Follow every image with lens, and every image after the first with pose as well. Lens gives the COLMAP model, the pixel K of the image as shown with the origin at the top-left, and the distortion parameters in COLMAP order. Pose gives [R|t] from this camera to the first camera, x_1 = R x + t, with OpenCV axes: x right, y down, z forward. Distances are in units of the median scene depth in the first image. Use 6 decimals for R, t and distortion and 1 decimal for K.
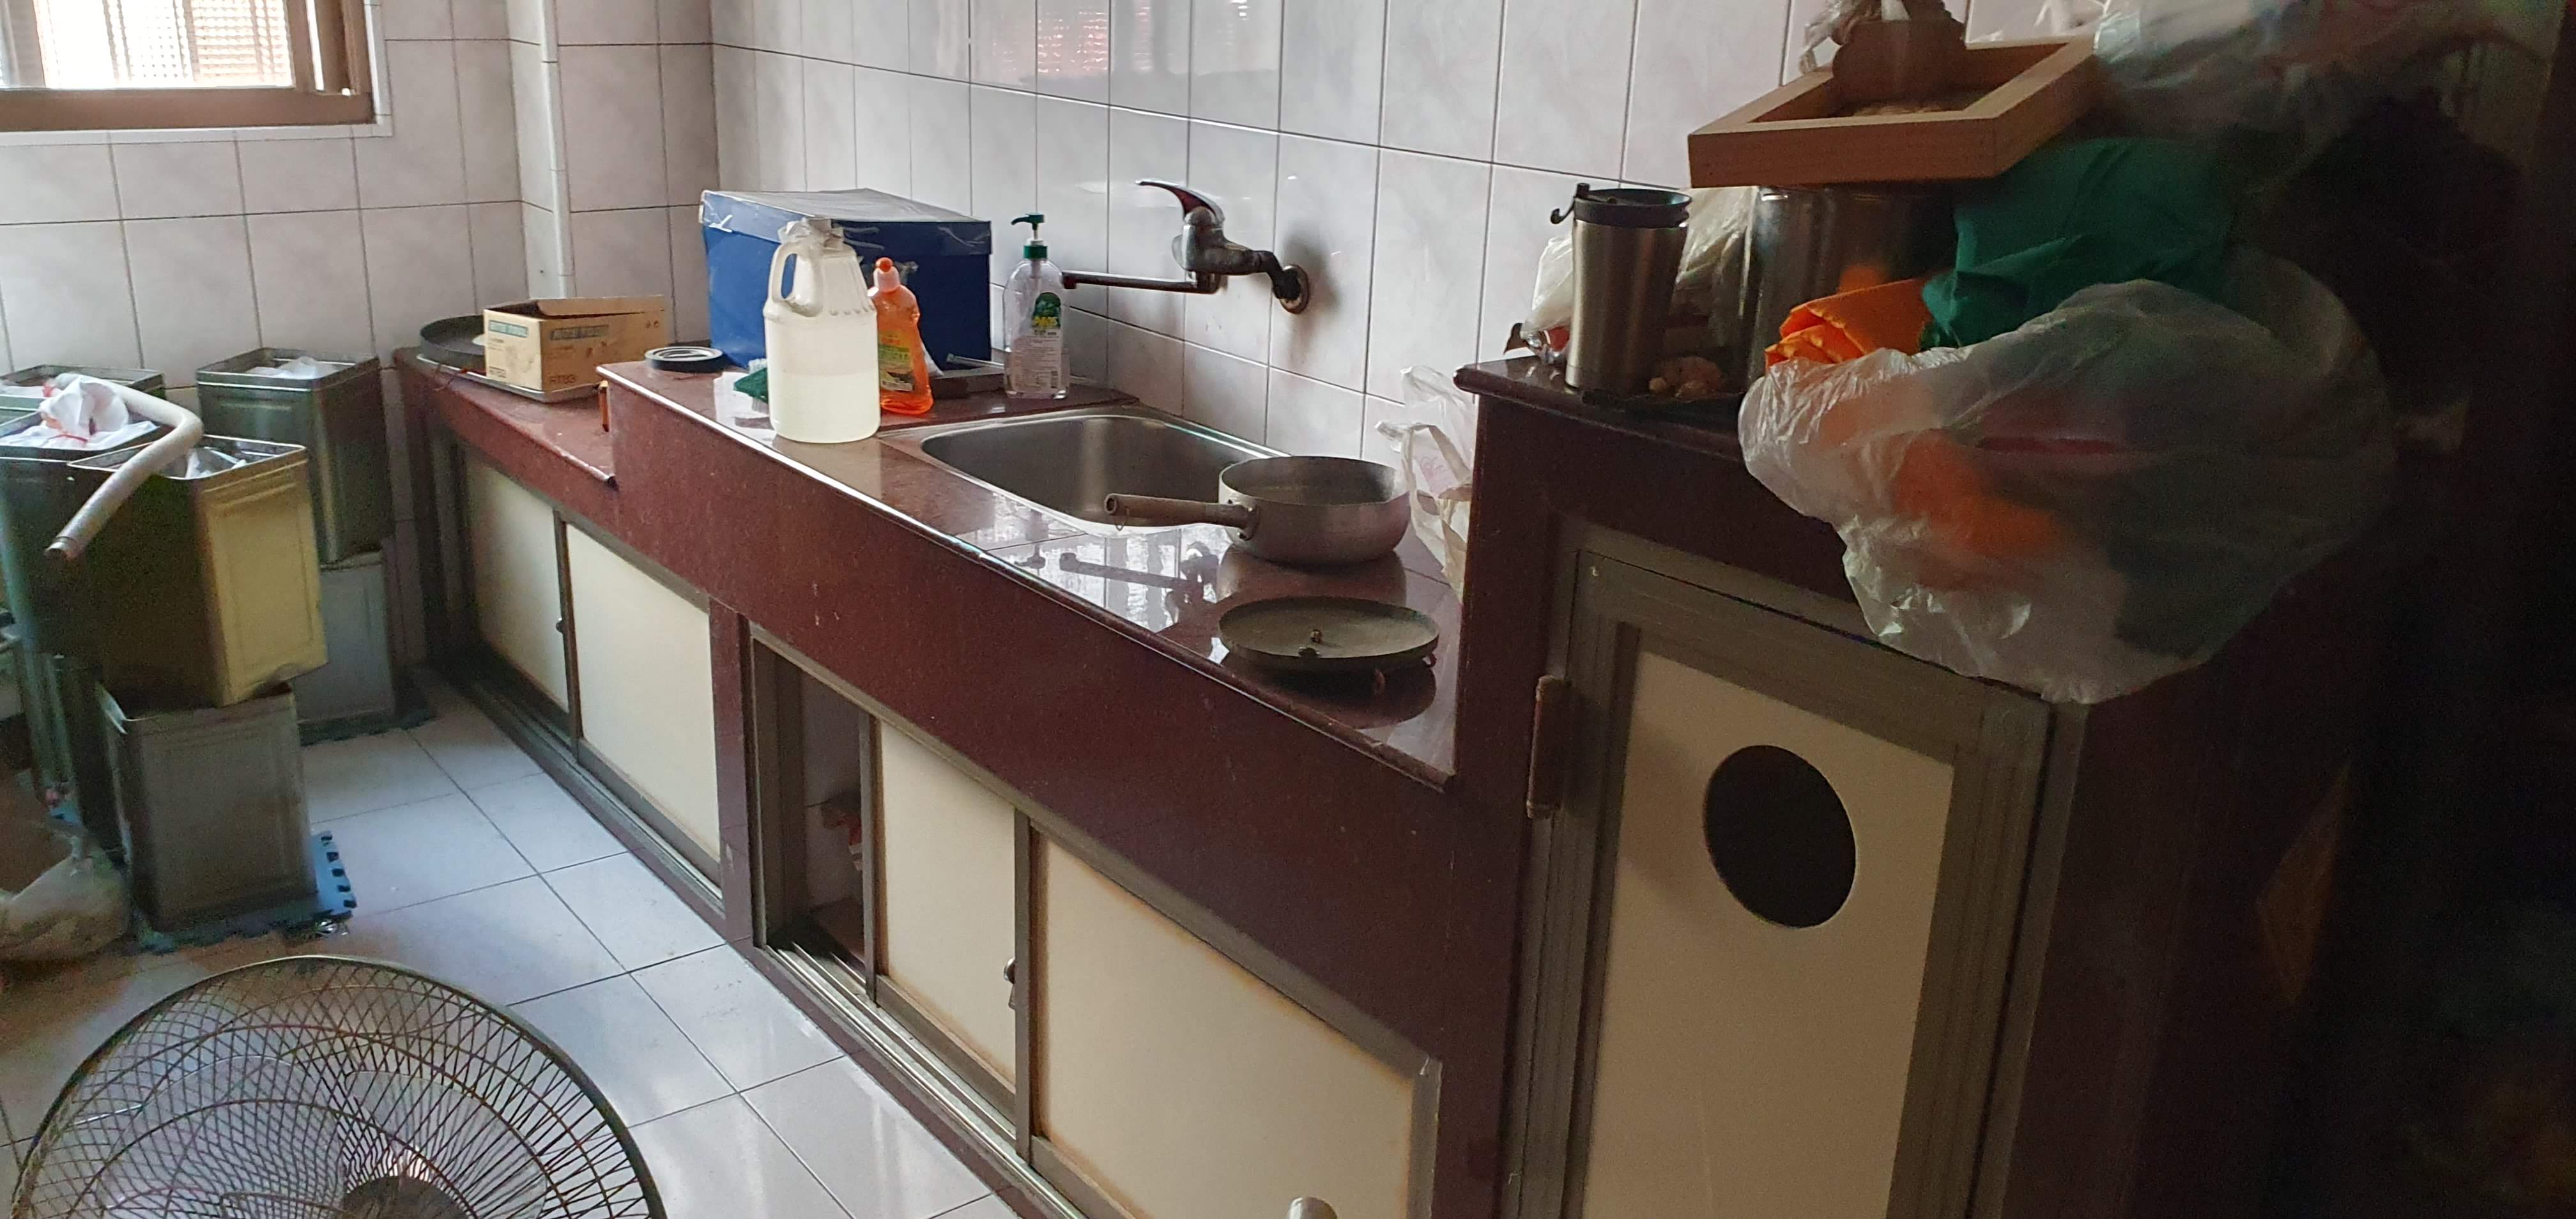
lens RADIAL K [[1972.0, 0, 1348.3], [0, 1972.0, 637.5], [0, 0, 1]] dist [0.008403, -0.002143]
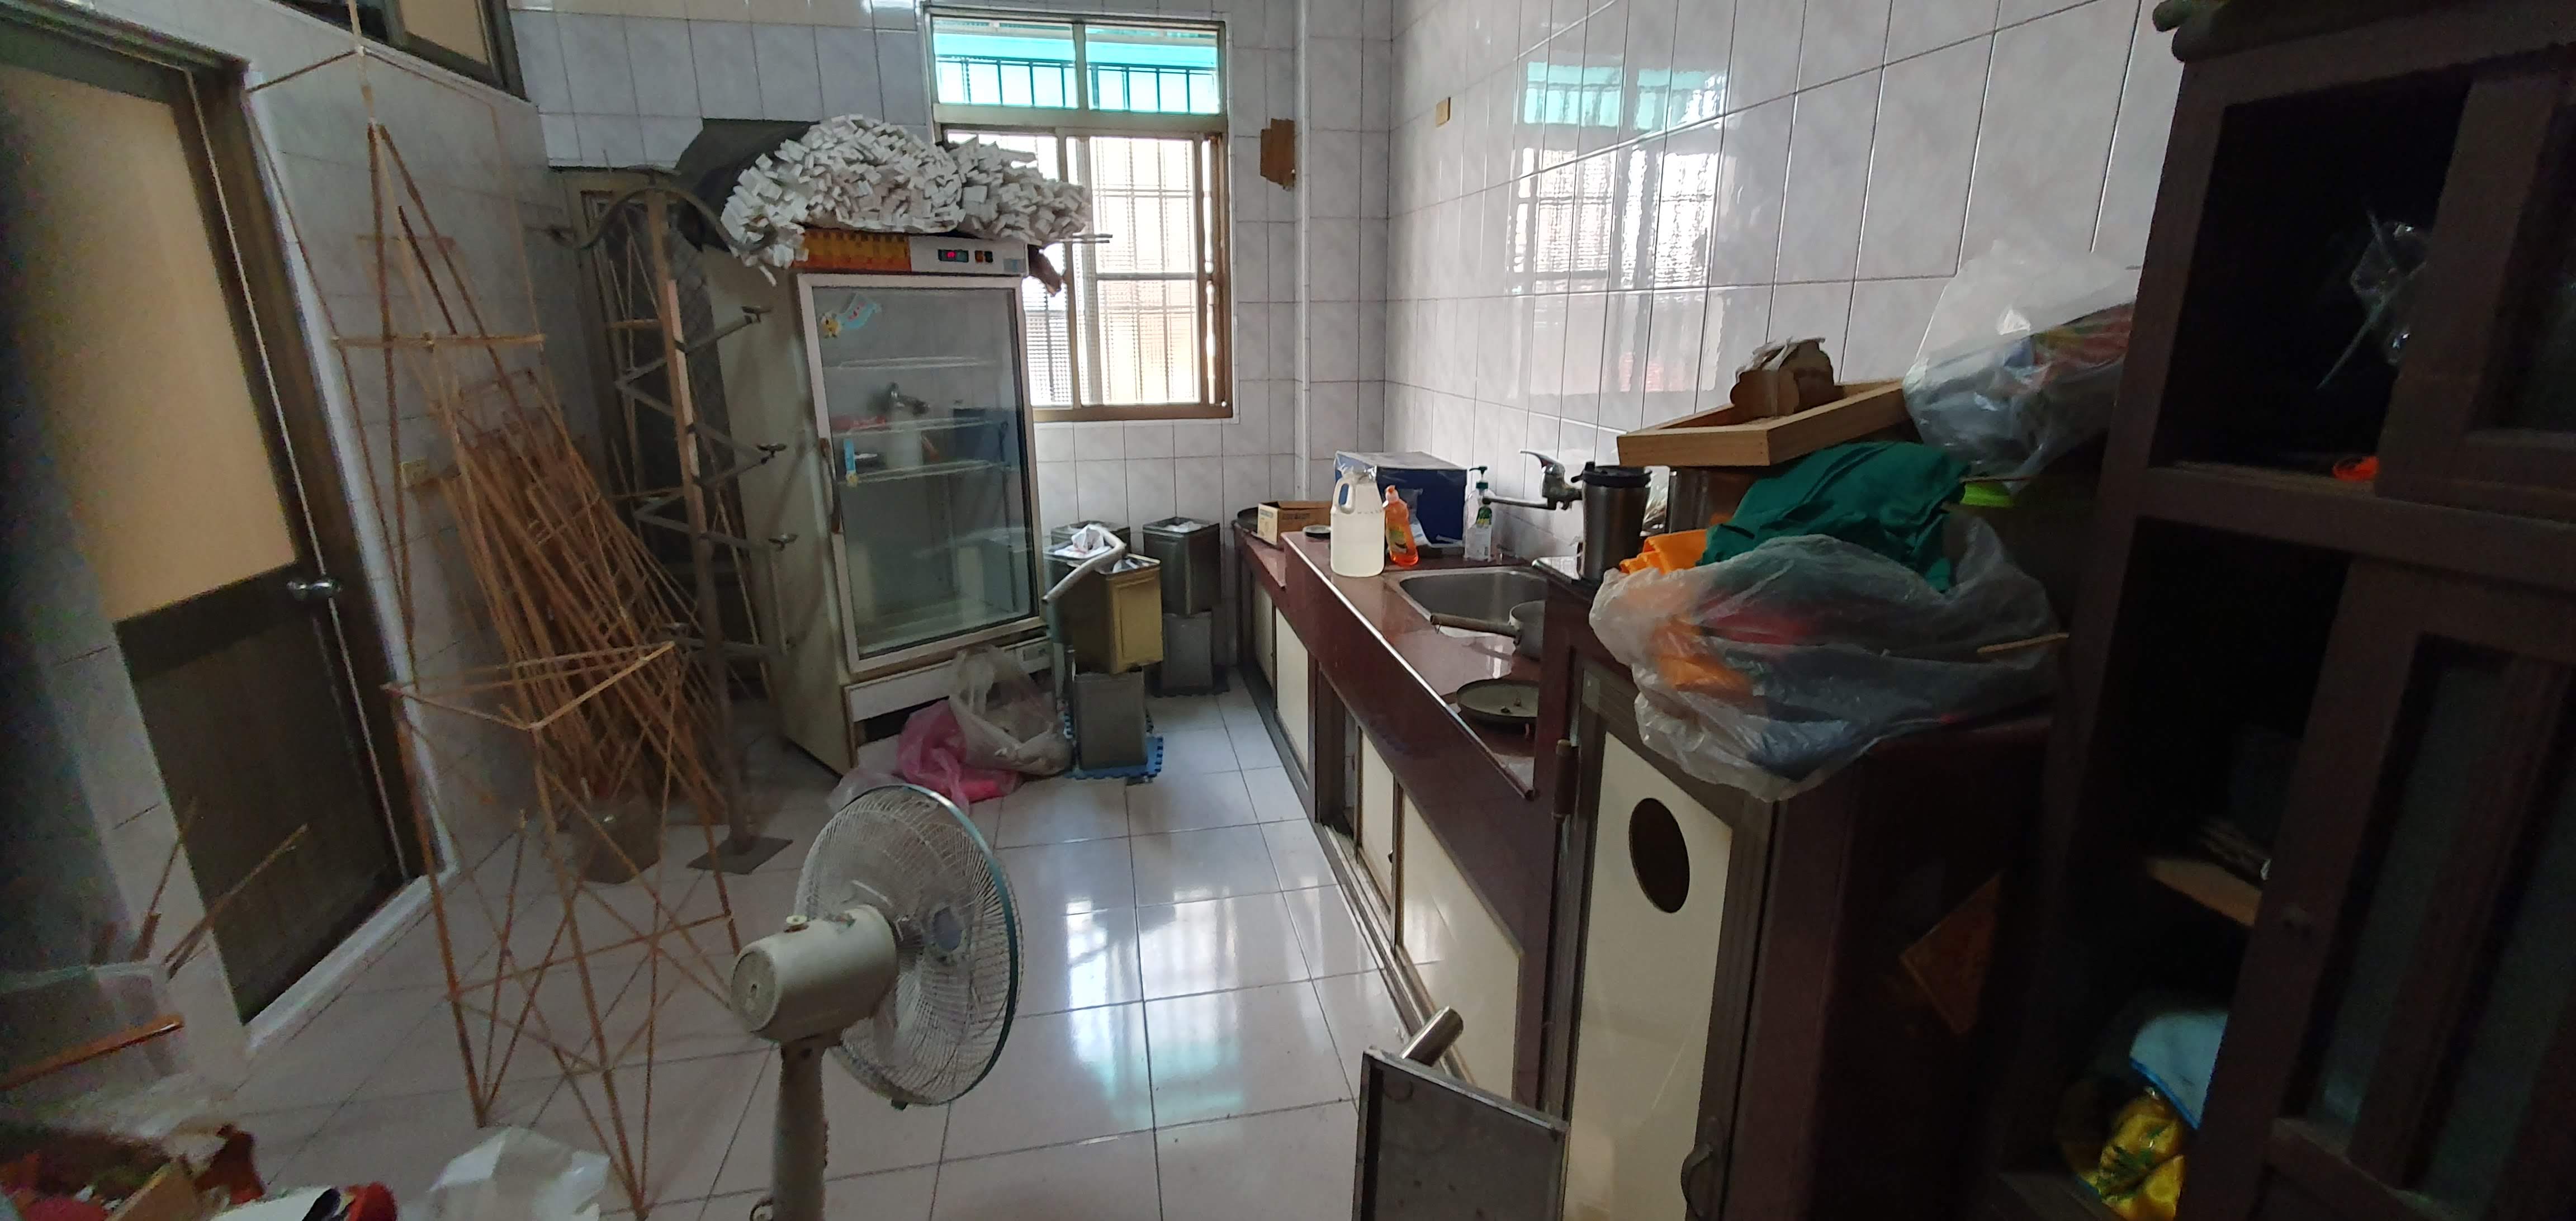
lens RADIAL K [[1027.4, 0, 1288.0], [0, 1027.4, 610.5], [0, 0, 1]] dist [0.005319, -0.000288]
pose [[0.893426, 0.085100, -0.441076, 0.124372], [-0.114332, 0.992634, -0.040070, -0.013169], [0.434417, 0.086228, 0.896575, 0.031526]]
